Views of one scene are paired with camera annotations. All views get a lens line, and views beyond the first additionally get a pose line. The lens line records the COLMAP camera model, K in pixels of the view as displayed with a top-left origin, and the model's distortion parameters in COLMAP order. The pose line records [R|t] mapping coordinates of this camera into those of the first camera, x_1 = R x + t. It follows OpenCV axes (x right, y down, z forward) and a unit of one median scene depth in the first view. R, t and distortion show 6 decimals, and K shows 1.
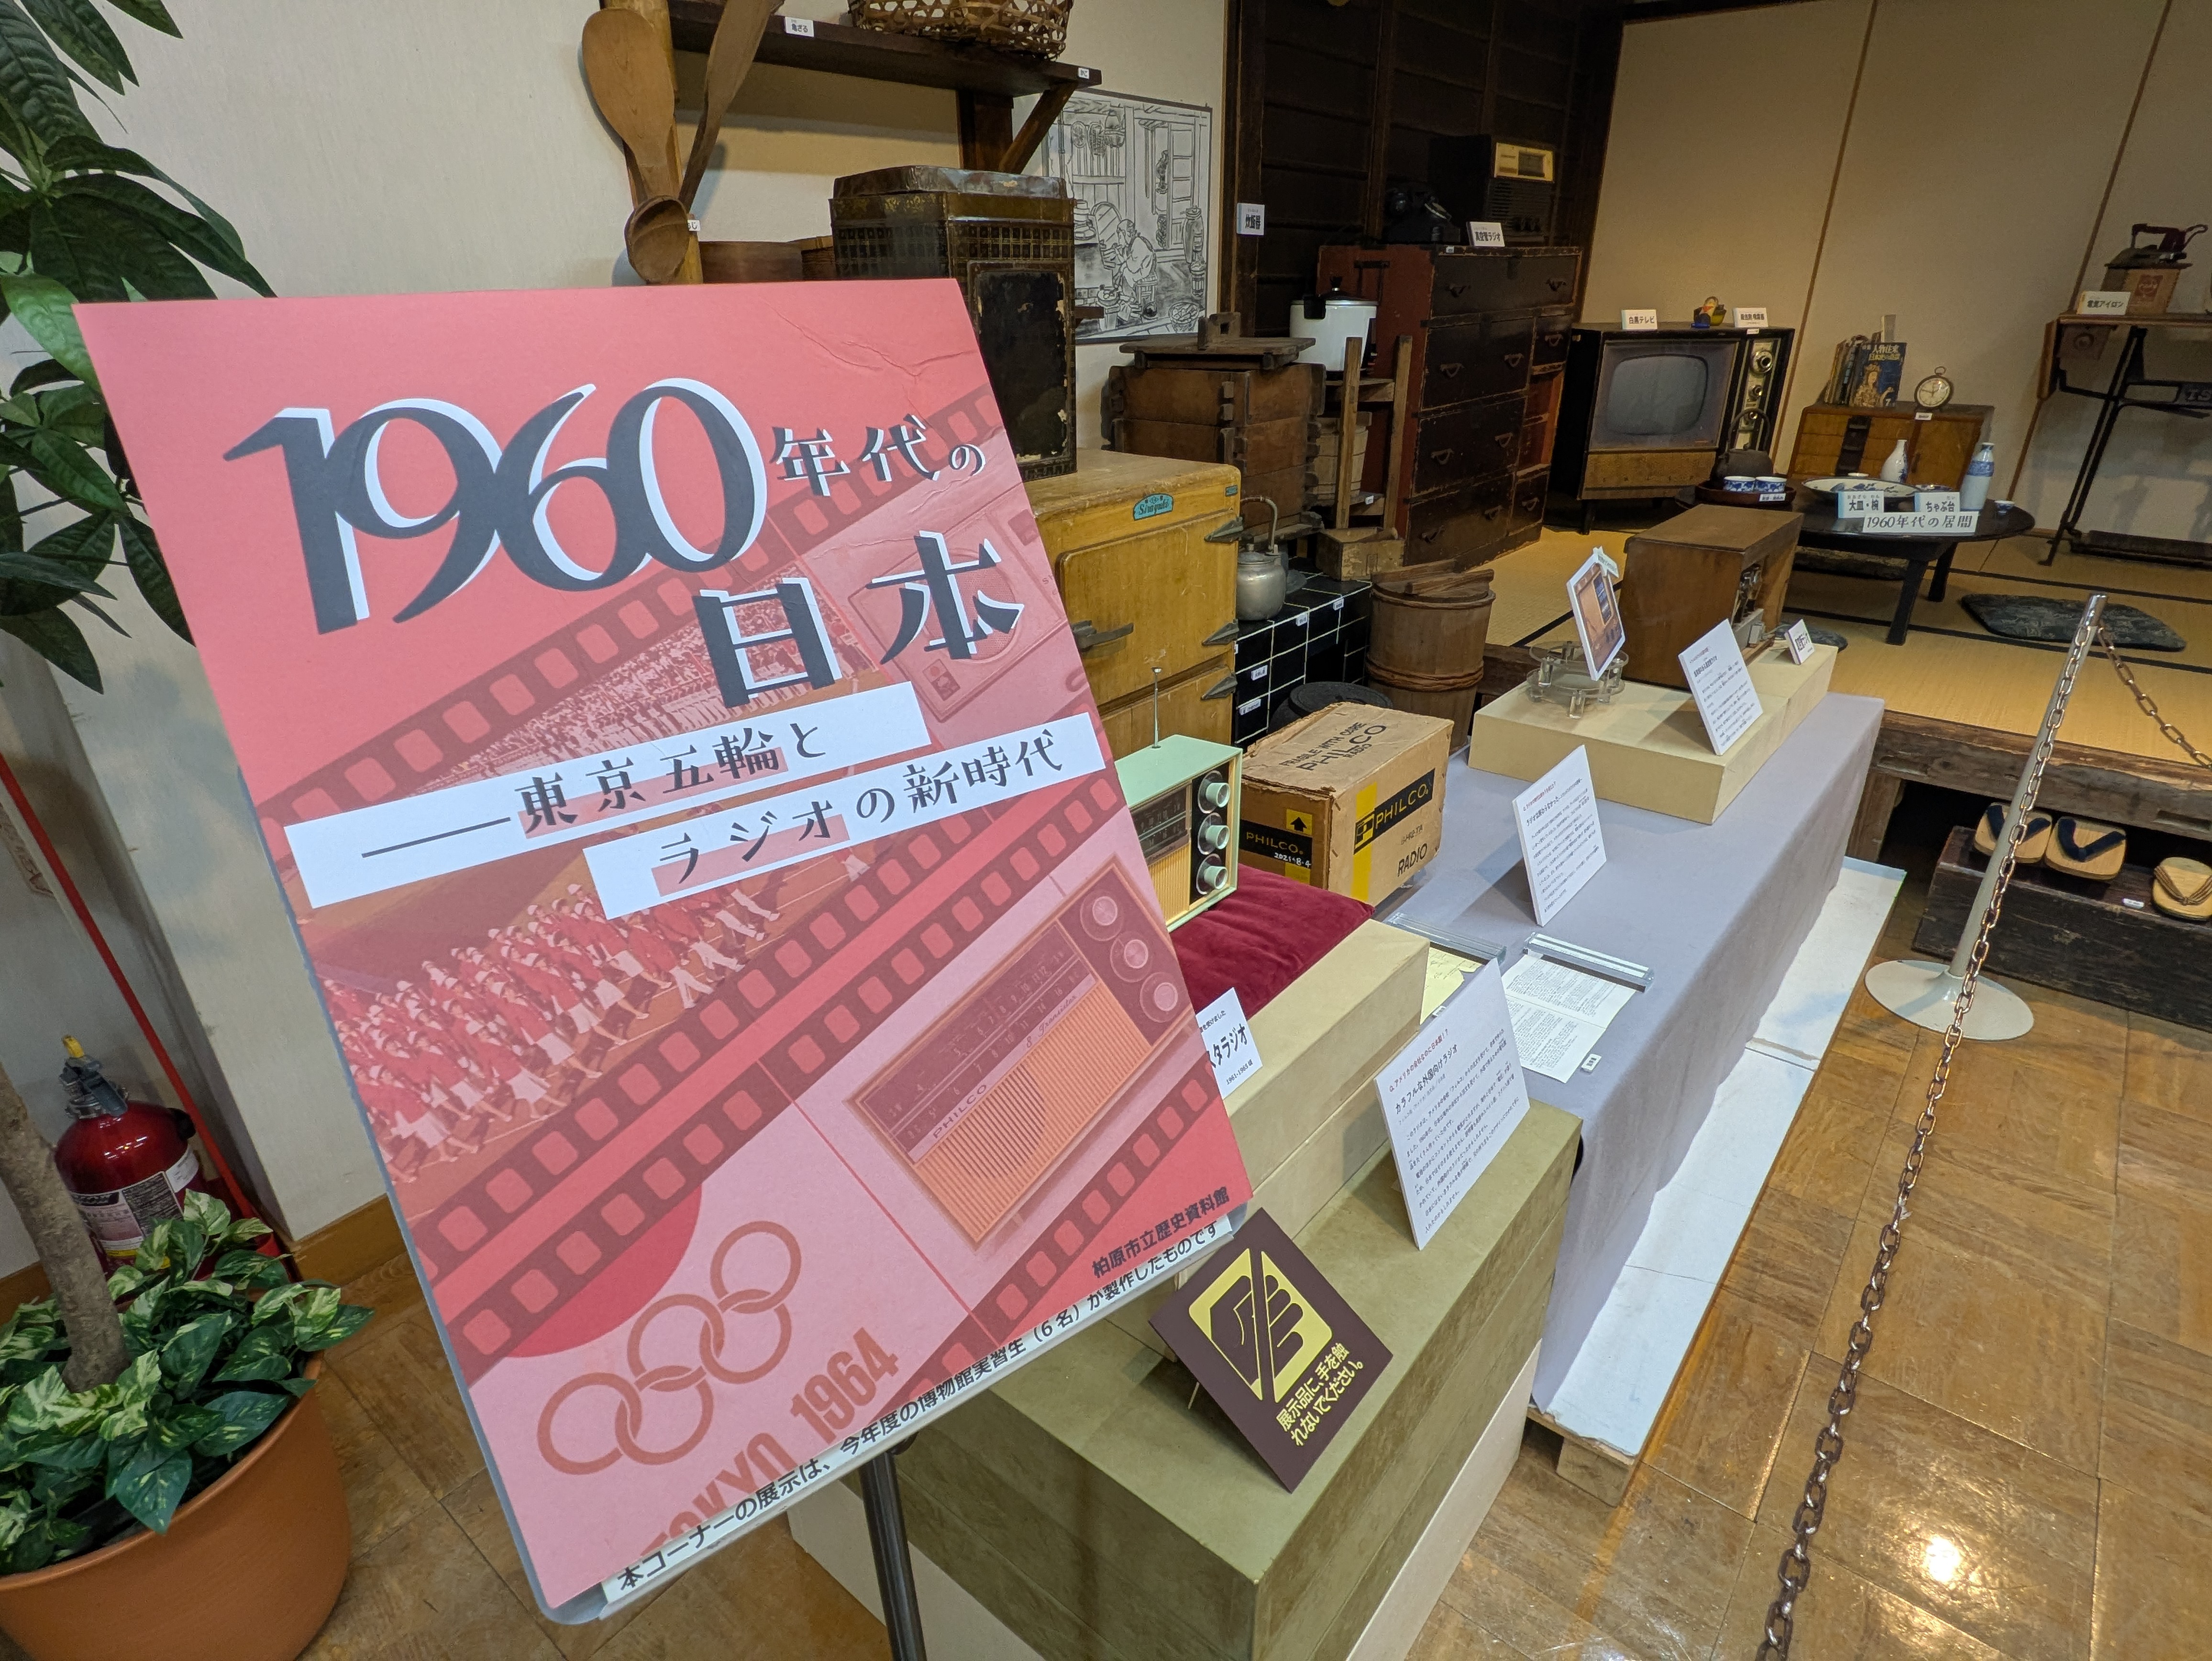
lens RADIAL K [[1150.1, 0, 1106.9], [0, 1150.1, 849.7], [0, 0, 1]] dist [0.001381, -0.004161]
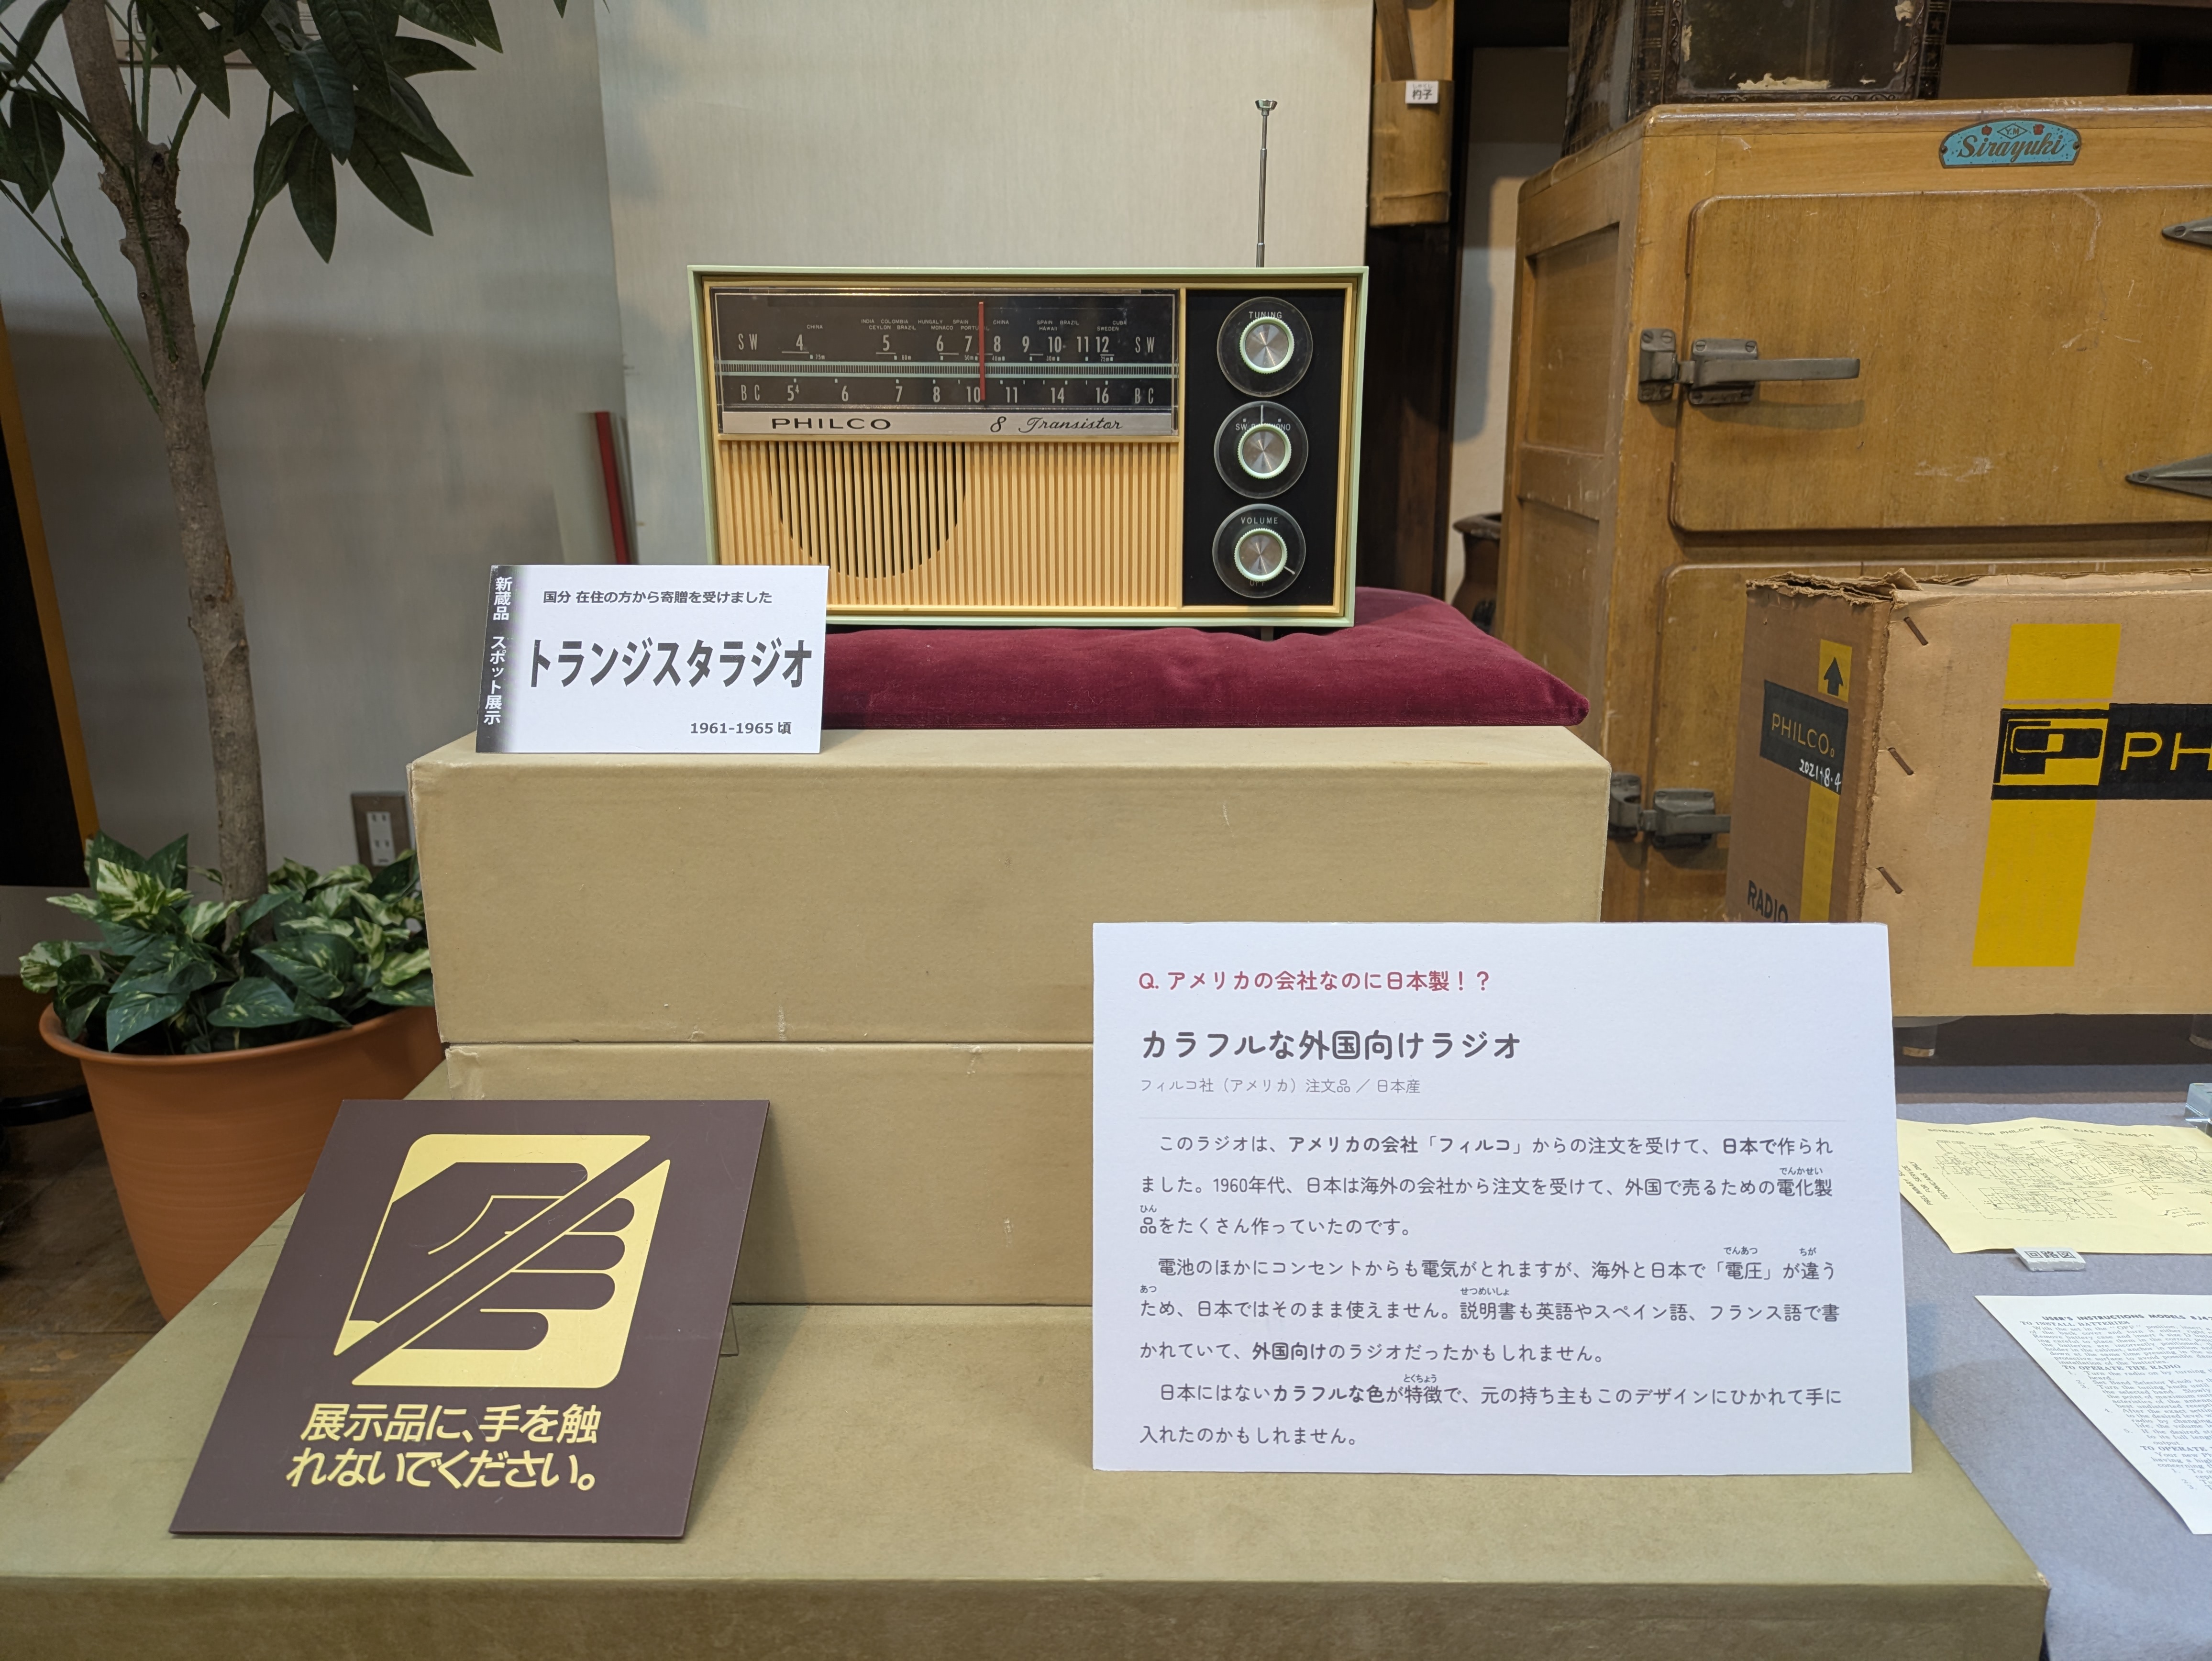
lens RADIAL K [[1623.7, 0, 1113.7], [0, 1623.7, 814.8], [0, 0, 1]] dist [0.047188, -0.051813]
pose [[0.629131, 0.206148, -0.749465, 0.694751], [-0.342401, 0.939103, -0.029115, 0.196241], [0.697822, 0.274934, 0.661404, 0.703310]]
